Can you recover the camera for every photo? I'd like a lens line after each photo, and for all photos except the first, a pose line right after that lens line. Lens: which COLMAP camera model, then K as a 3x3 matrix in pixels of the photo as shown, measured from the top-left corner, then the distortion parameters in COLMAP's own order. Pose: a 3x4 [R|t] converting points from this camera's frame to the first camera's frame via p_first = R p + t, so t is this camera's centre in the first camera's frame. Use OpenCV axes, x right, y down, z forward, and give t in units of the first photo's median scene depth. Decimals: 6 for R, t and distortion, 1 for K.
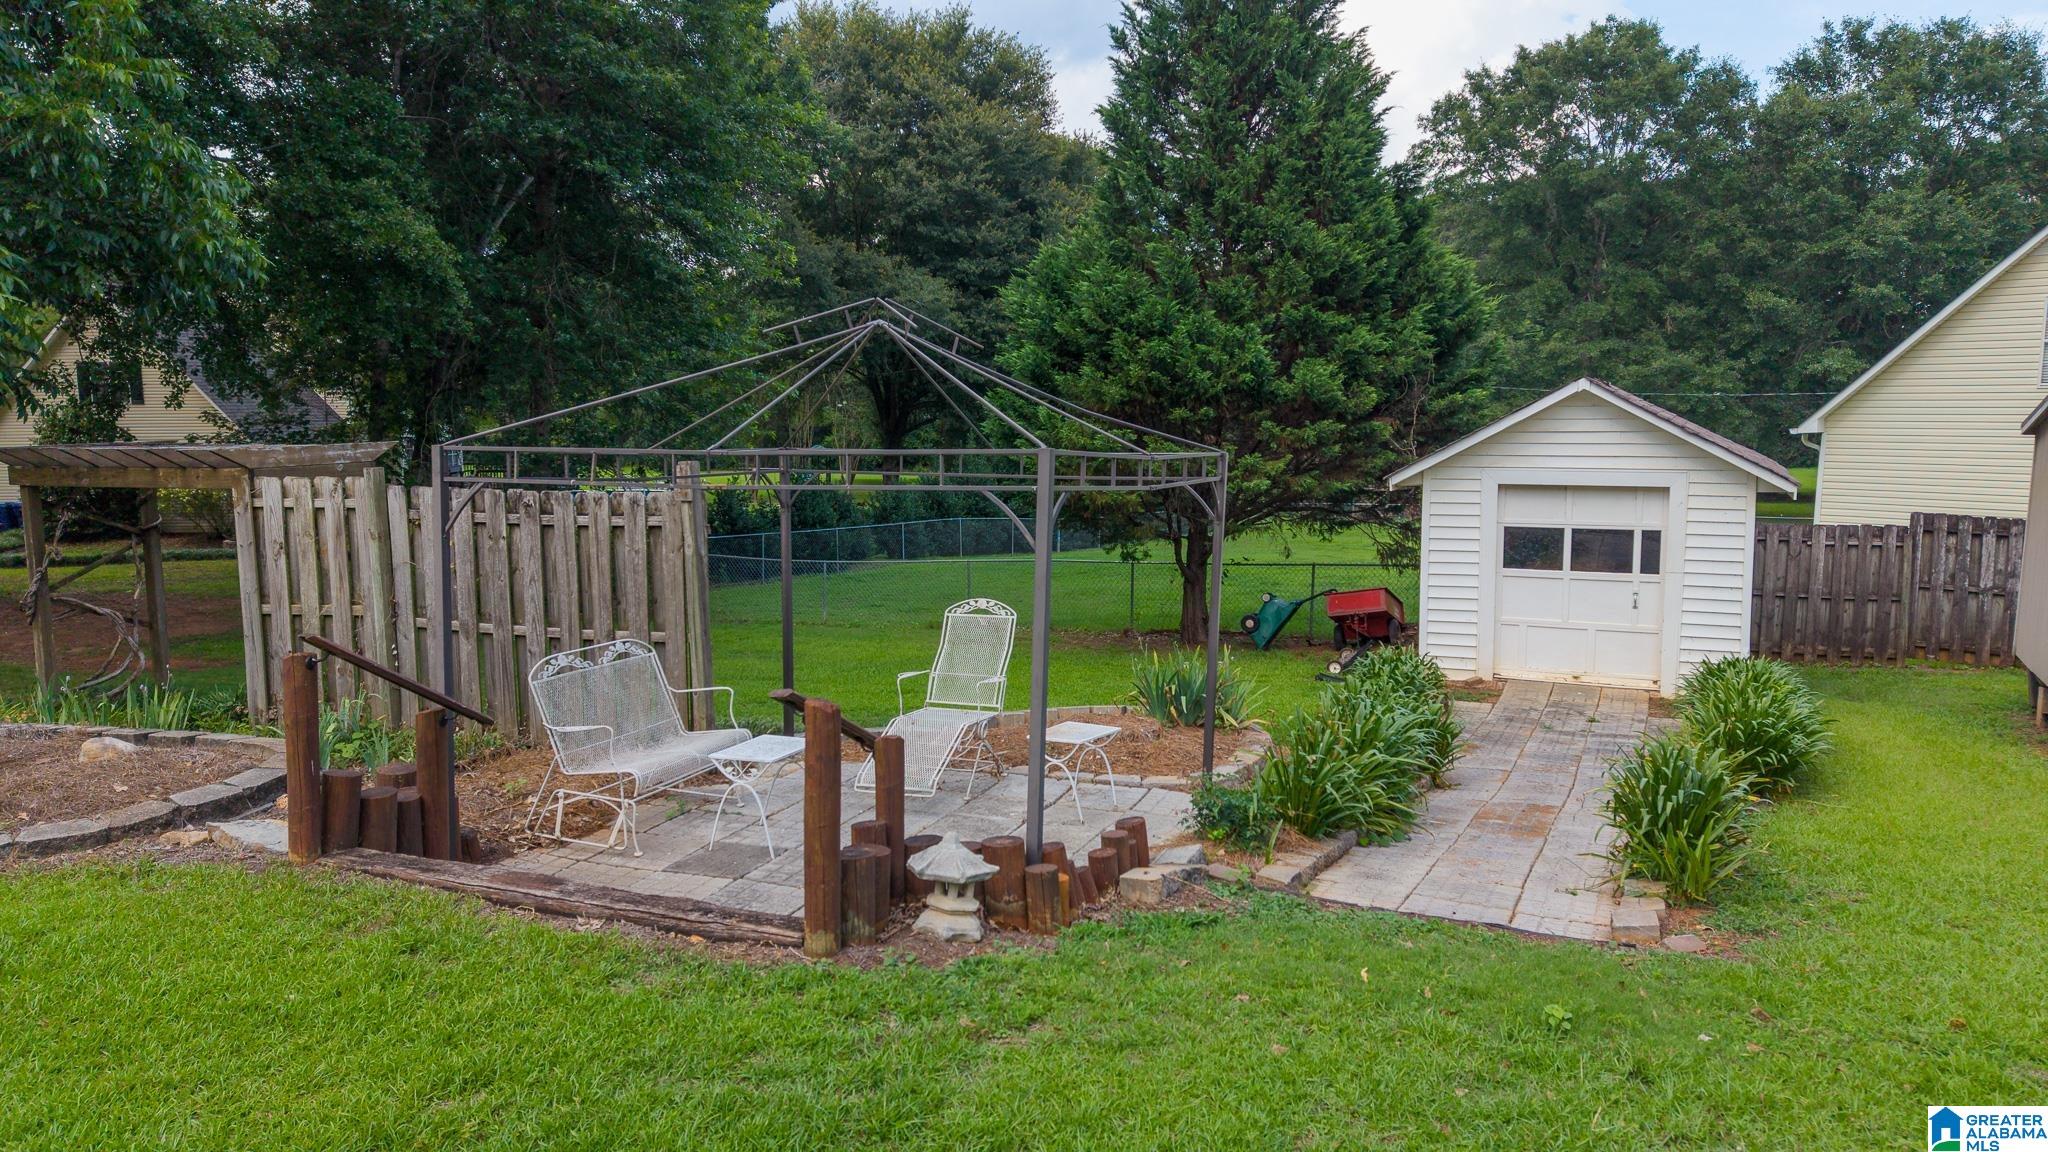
lens RADIAL K [[1375.3, 0, 1027.2], [0, 1375.3, 581.5], [0, 0, 1]] dist [0.079728, -0.092254]
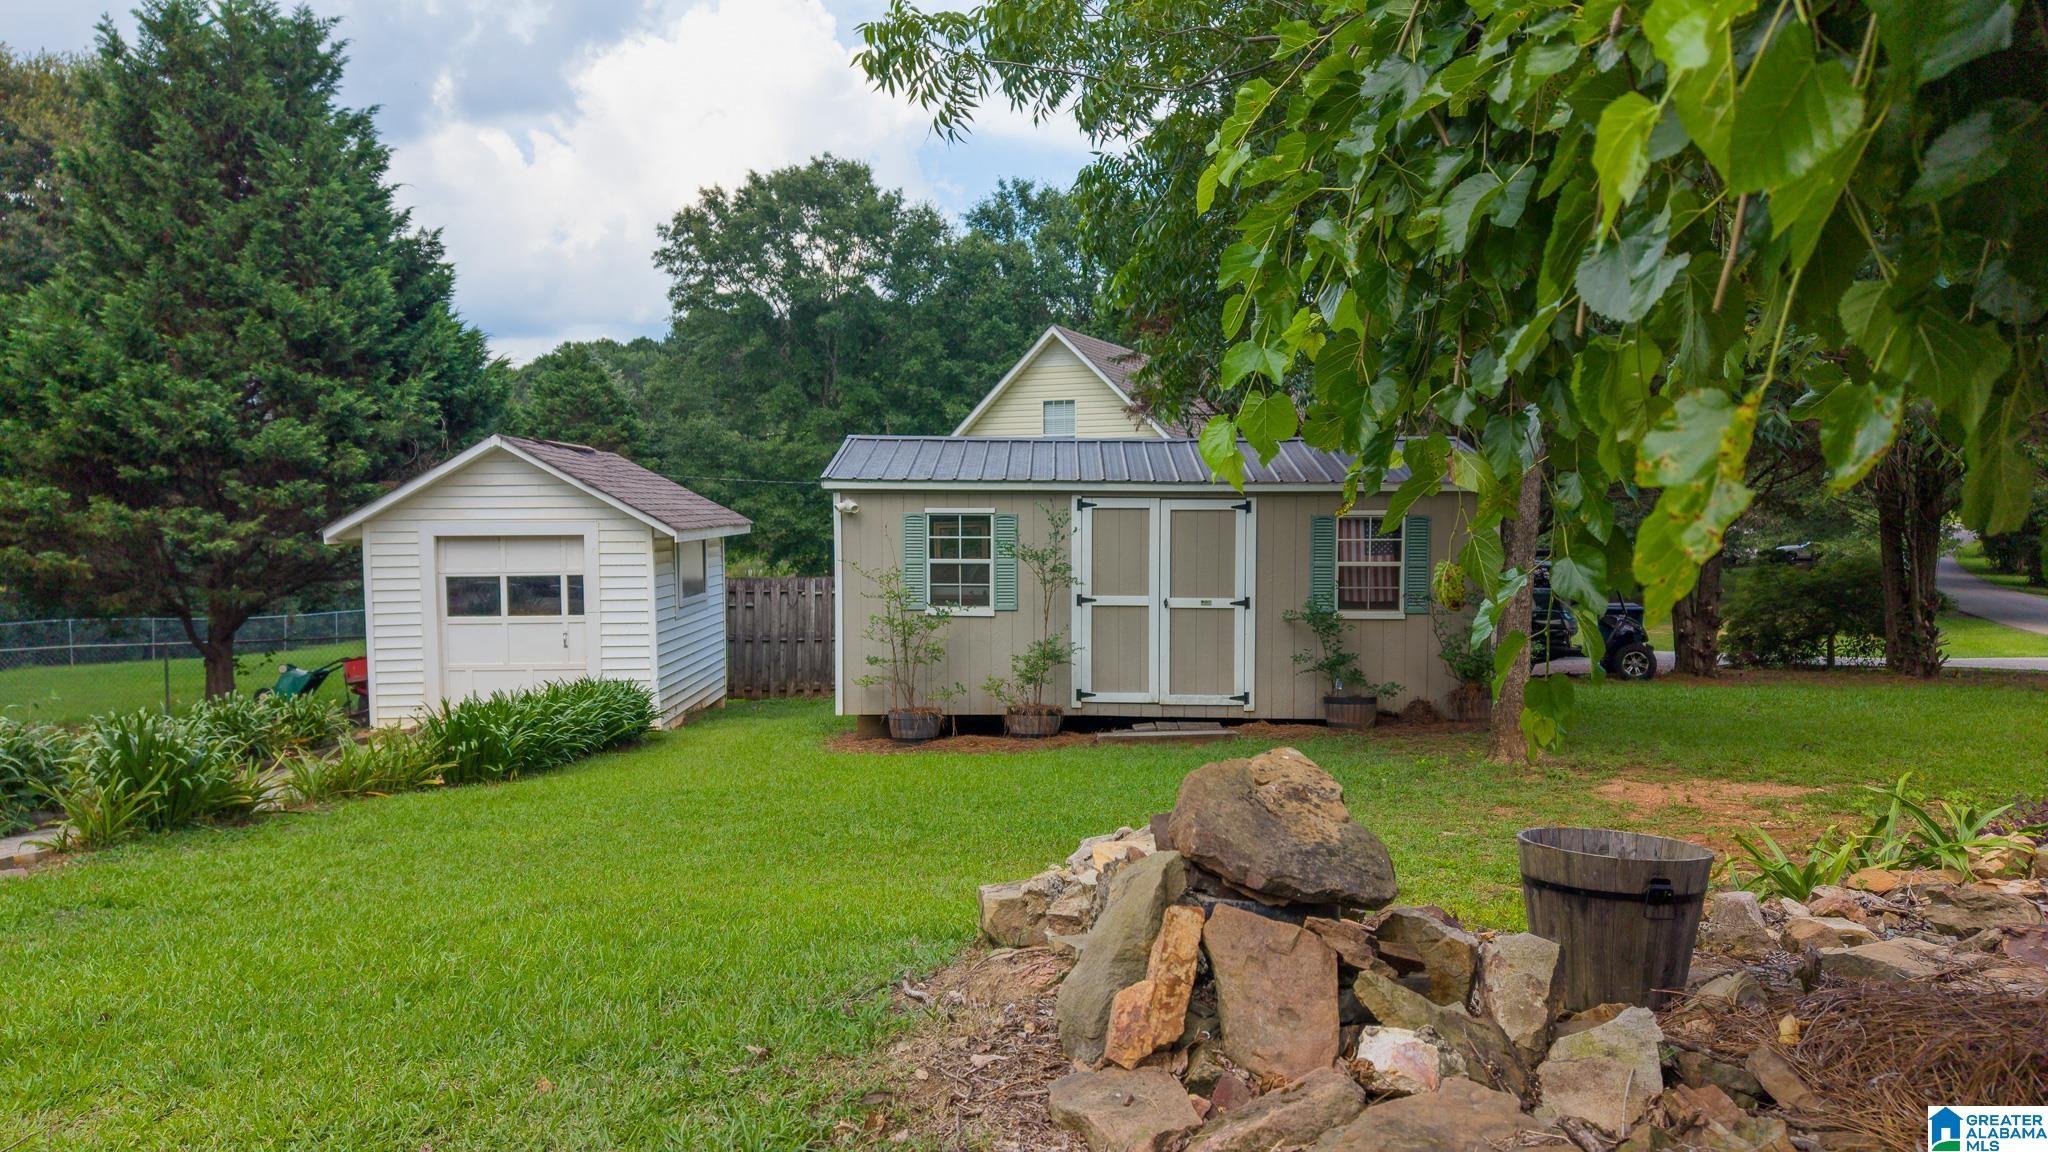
lens RADIAL K [[1375.3, 0, 1027.2], [0, 1375.3, 581.5], [0, 0, 1]] dist [0.079728, -0.092254]
pose [[0.896668, -0.025562, 0.441965, 0.228830], [0.058993, 0.996327, -0.062061, 0.046264], [-0.438755, 0.081720, 0.894883, -0.110886]]
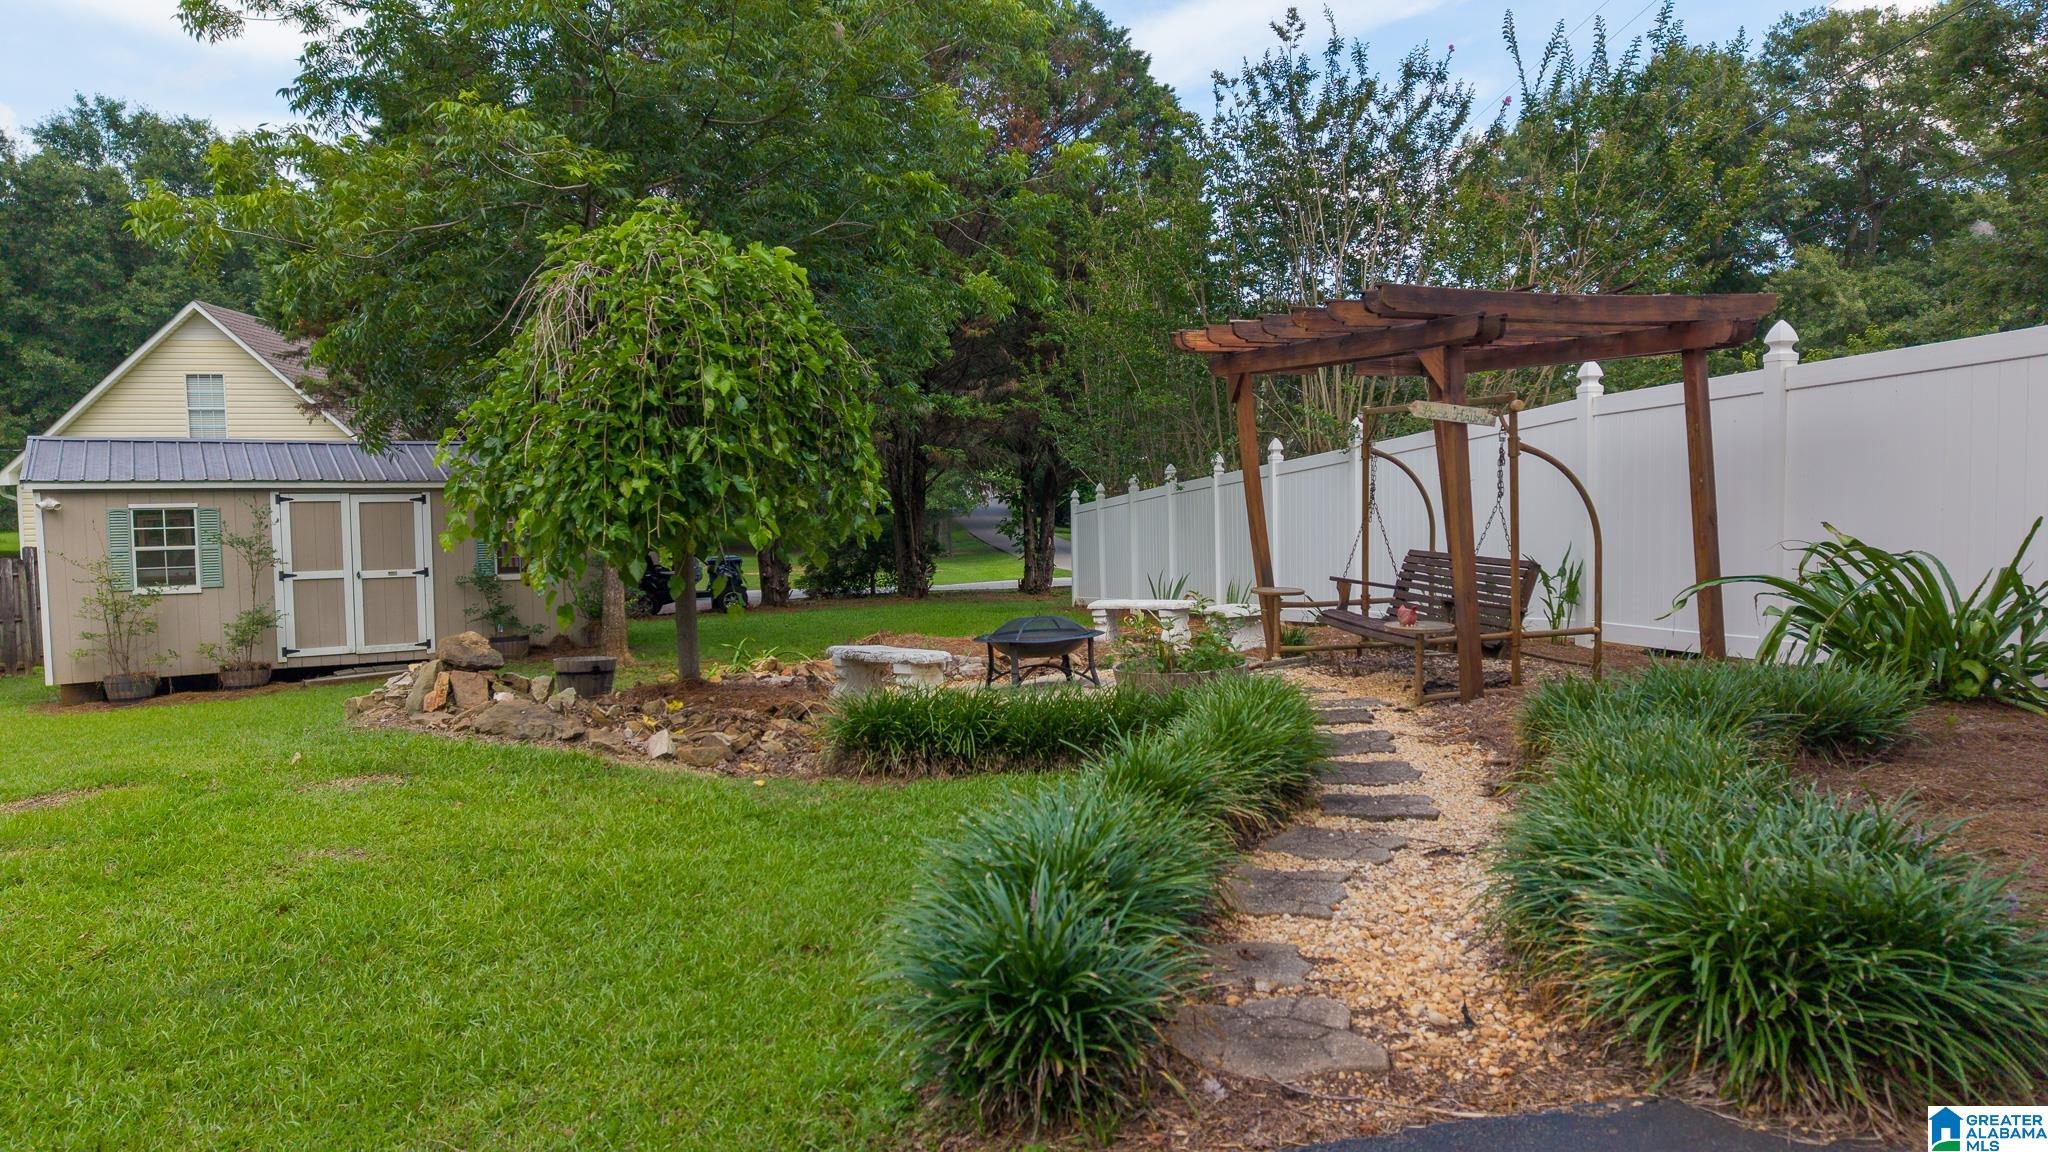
lens RADIAL K [[1390.0, 0, 1018.3], [0, 1390.0, 574.9], [0, 0, 1]] dist [0.018165, -0.003839]
pose [[0.512021, -0.076108, 0.855594, 0.031616], [0.114223, 0.993254, 0.019998, 0.048969], [-0.851344, 0.087489, 0.517260, -0.366575]]
